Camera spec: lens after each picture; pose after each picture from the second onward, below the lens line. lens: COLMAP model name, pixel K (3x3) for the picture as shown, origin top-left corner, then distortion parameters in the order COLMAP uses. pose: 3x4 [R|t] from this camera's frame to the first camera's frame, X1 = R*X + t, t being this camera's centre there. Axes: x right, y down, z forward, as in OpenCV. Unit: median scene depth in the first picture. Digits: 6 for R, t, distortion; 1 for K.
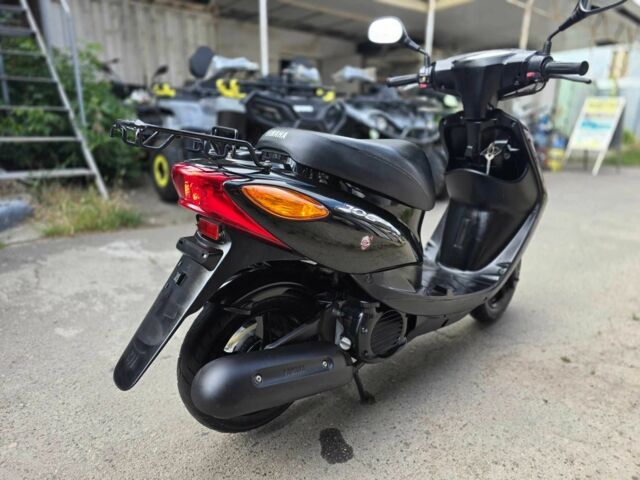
lens RADIAL K [[417.7, 0, 320.0], [0, 417.7, 240.0], [0, 0, 1]] dist [0.028889, -0.020753]
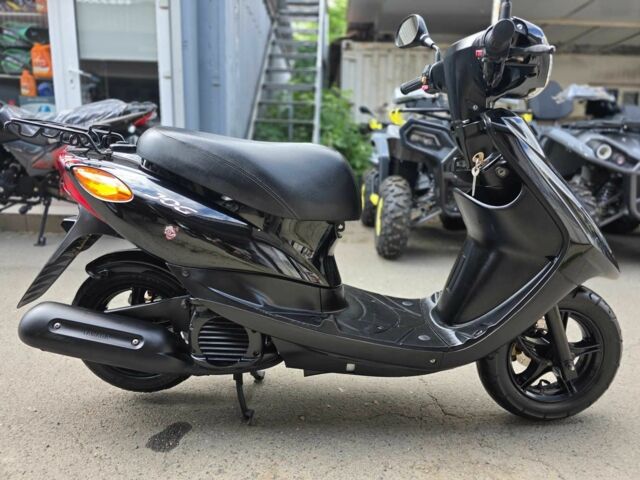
lens RADIAL K [[417.7, 0, 320.0], [0, 417.7, 240.0], [0, 0, 1]] dist [0.028889, -0.020753]
pose [[0.769050, 0.130226, -0.625782, 0.665388], [-0.187070, 0.982015, -0.025539, -0.011956], [0.611201, 0.136706, 0.779580, 0.277499]]
